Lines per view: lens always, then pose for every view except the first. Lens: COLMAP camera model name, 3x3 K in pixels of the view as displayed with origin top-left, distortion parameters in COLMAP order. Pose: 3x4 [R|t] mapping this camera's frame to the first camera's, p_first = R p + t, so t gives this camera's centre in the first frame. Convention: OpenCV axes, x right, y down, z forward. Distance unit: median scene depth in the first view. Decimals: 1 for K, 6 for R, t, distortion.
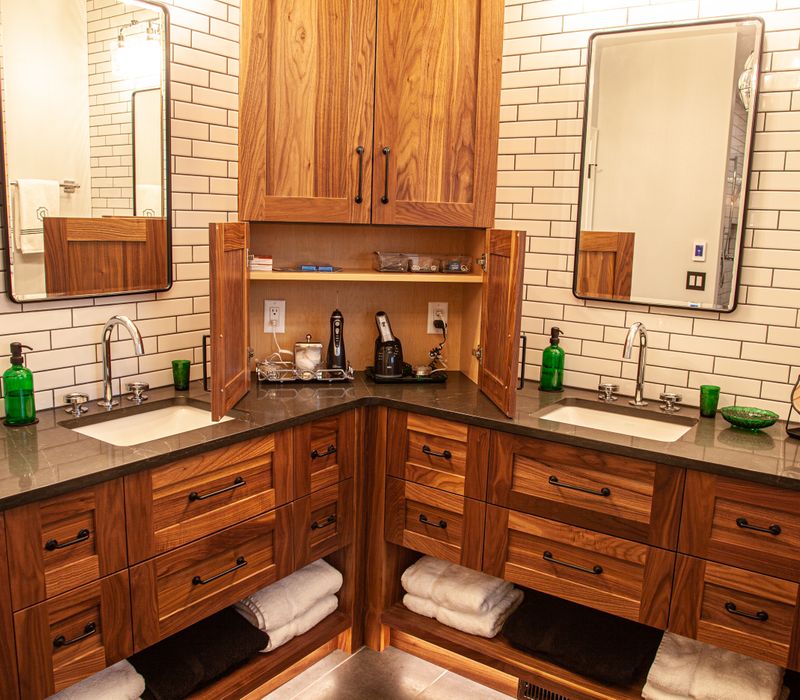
lens RADIAL K [[743.5, 0, 398.2], [0, 743.5, 352.4], [0, 0, 1]] dist [-0.065119, 0.000000]
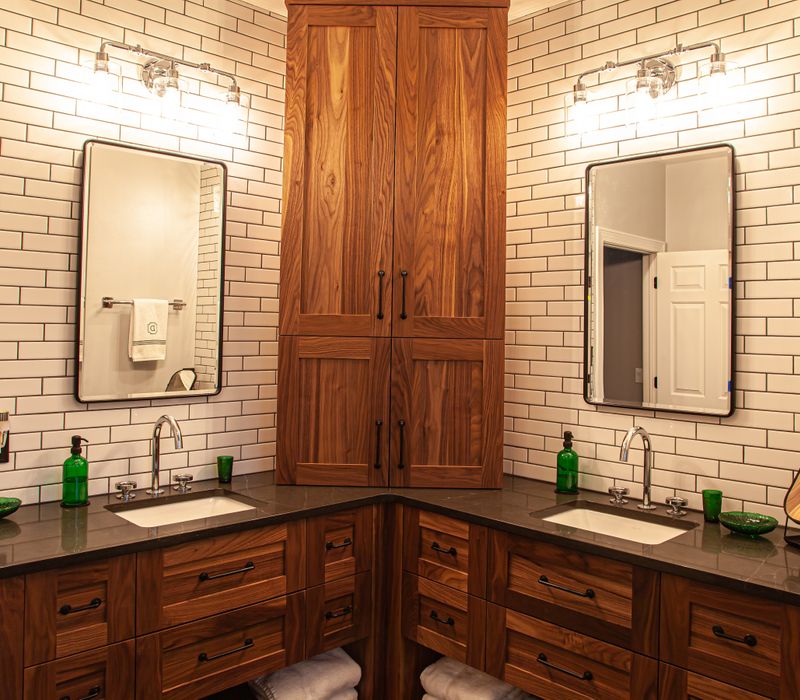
lens RADIAL K [[723.3, 0, 401.7], [0, 723.3, 303.2], [0, 0, 1]] dist [-0.062733, 0.033446]
pose [[0.983842, -0.018903, -0.178037, 0.186367], [-0.019046, 0.977718, -0.209057, 0.007268], [0.178022, 0.209070, 0.961560, -0.071149]]
